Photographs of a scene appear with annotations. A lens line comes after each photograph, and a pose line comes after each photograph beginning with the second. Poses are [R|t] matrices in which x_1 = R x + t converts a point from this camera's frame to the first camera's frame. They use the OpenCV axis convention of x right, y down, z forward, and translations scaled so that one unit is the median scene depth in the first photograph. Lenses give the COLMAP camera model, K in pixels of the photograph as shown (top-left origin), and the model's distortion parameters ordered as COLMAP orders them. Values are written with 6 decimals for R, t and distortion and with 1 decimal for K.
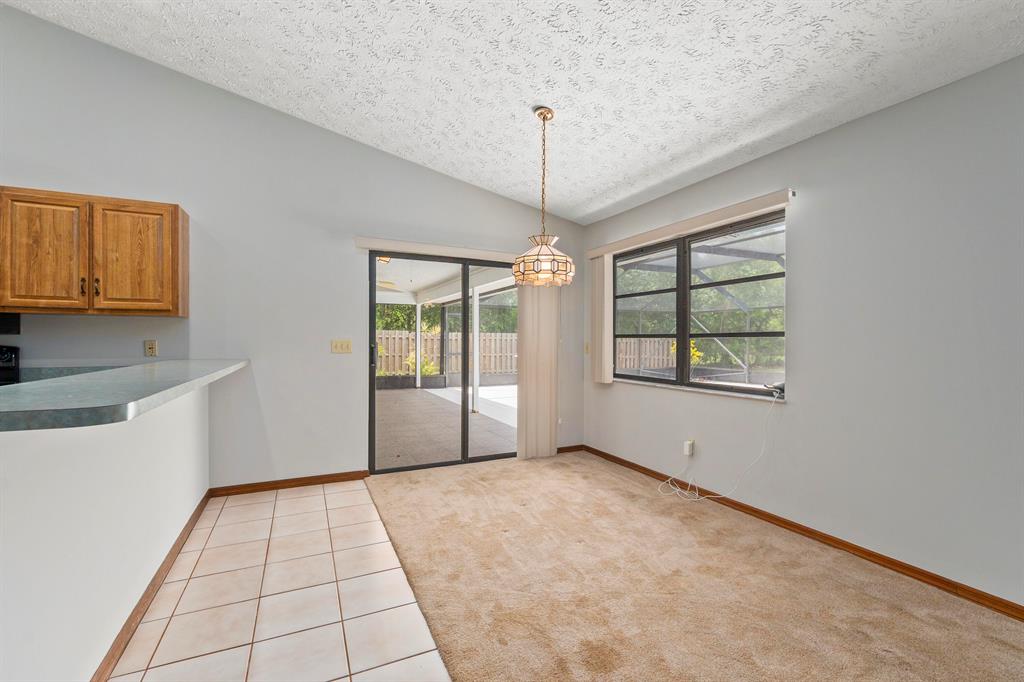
lens RADIAL K [[438.8, 0, 511.6], [0, 438.8, 342.5], [0, 0, 1]] dist [-0.005801, 0.000858]
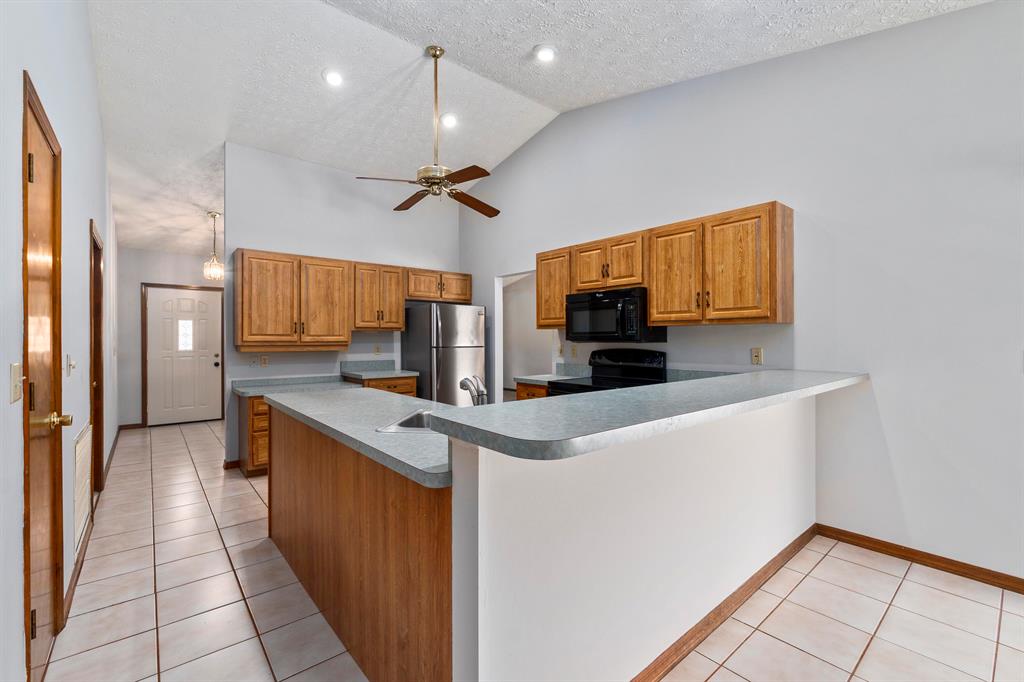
lens RADIAL K [[438.8, 0, 504.4], [0, 438.8, 340.0], [0, 0, 1]] dist [-0.005801, 0.000858]
pose [[0.239985, -0.000788, -0.970776, -0.012760], [-0.002229, 0.999997, -0.001363, -0.022668], [0.970774, 0.002491, 0.239982, 0.237641]]
